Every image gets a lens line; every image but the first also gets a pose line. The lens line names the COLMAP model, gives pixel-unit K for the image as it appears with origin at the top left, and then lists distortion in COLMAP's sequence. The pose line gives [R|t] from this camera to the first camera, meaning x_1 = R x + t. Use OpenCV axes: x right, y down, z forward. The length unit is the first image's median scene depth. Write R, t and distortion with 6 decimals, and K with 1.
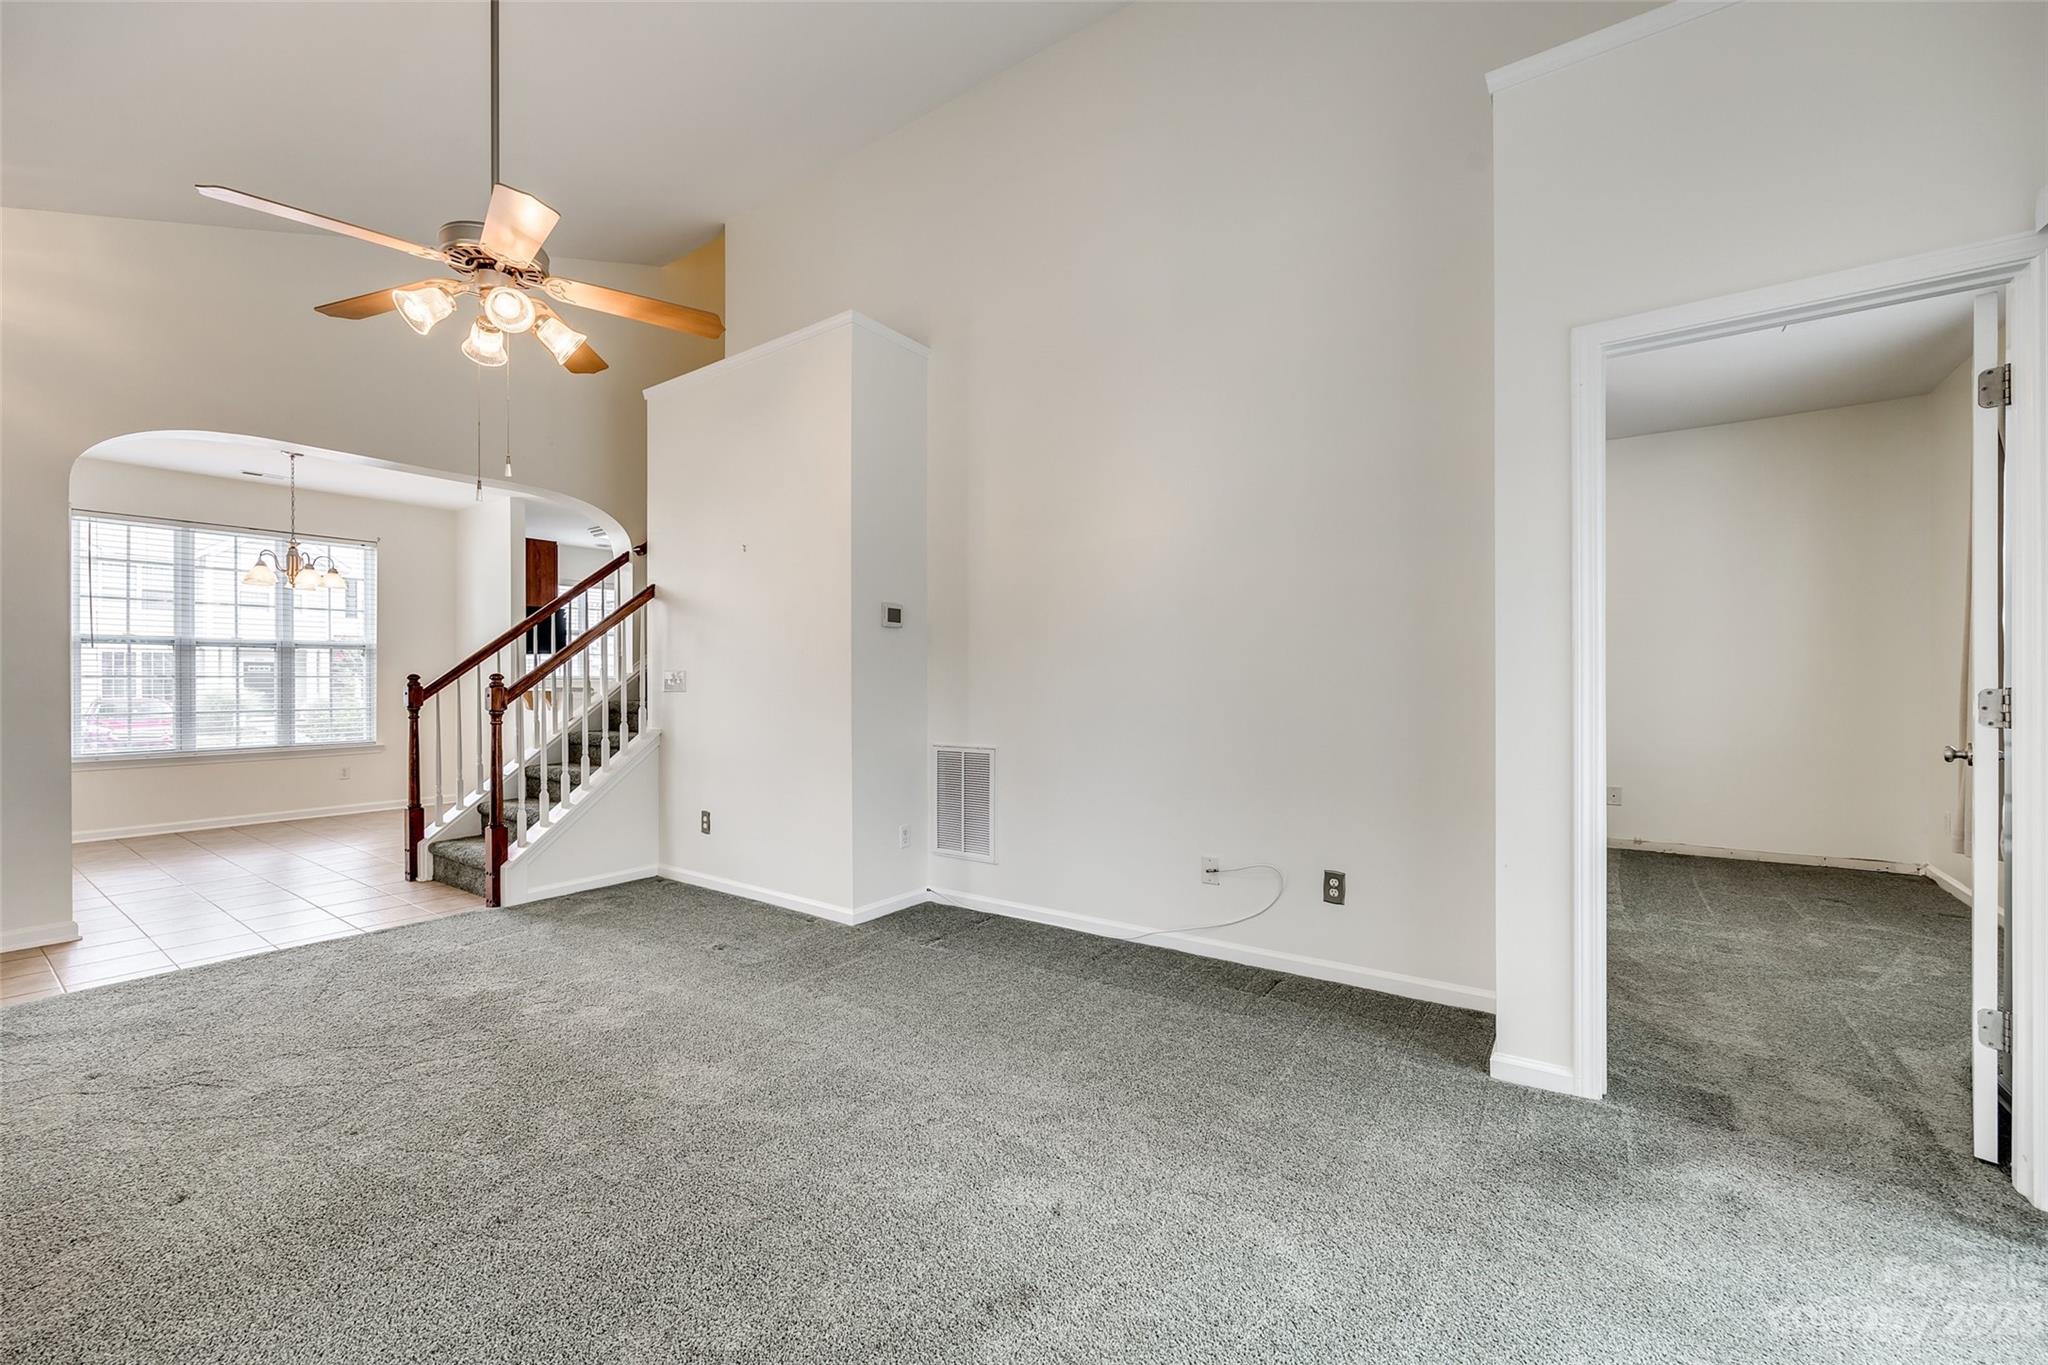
lens RADIAL K [[834.3, 0, 1029.8], [0, 834.3, 682.5], [0, 0, 1]] dist [-0.002976, 0.000417]
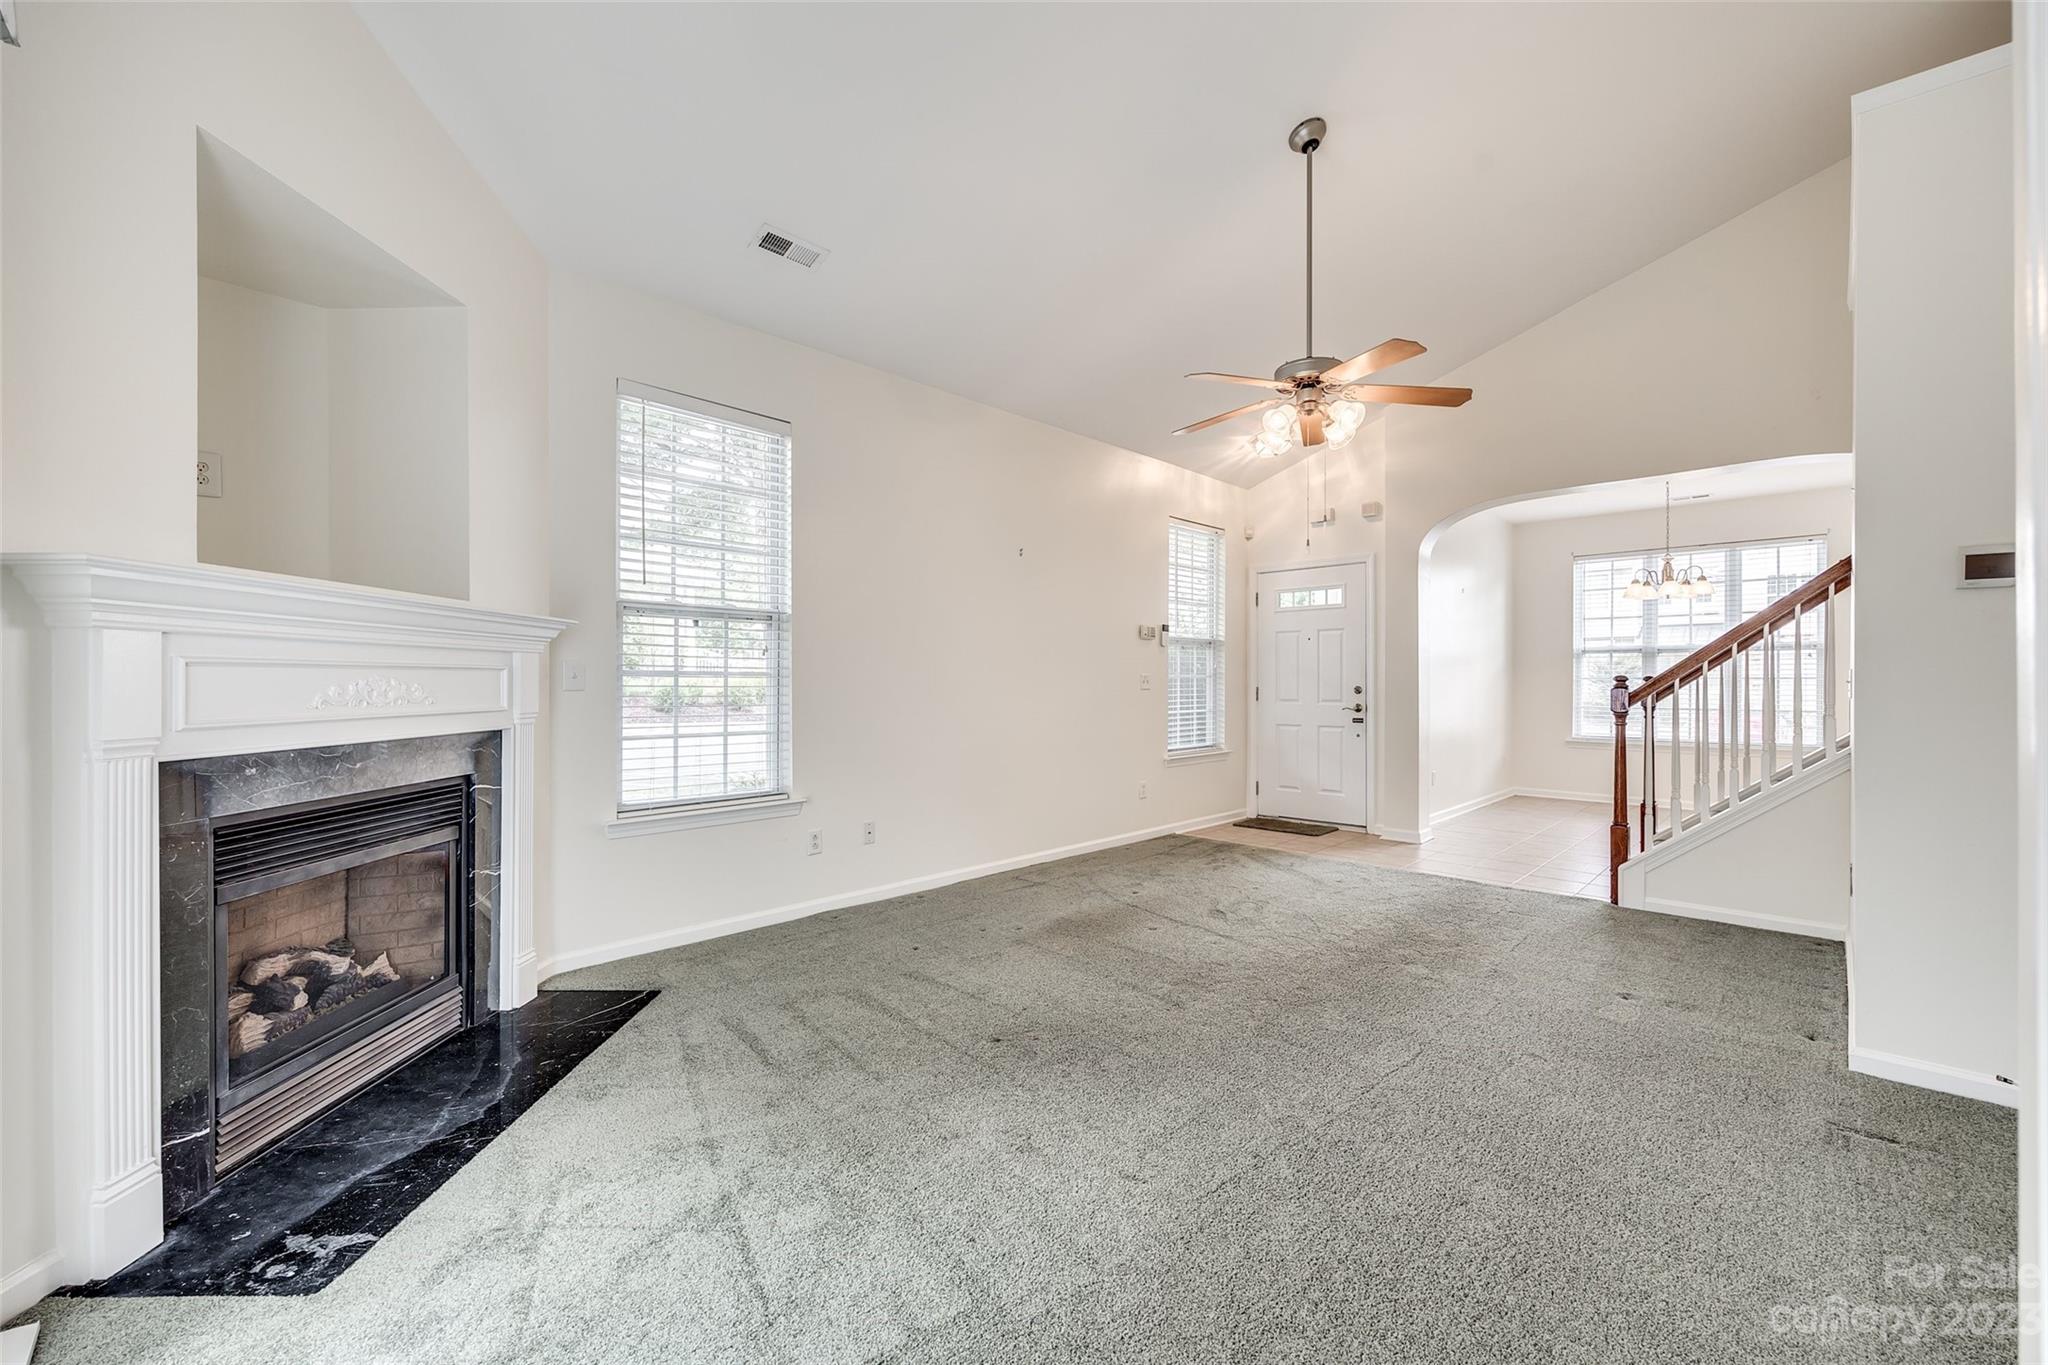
lens RADIAL K [[834.3, 0, 1029.8], [0, 834.3, 682.5], [0, 0, 1]] dist [-0.002976, 0.000417]
pose [[-0.161023, 0.004199, -0.986942, 0.416971], [-0.008175, 0.999951, 0.005588, -0.001186], [0.986917, 0.008969, -0.160981, 0.396526]]
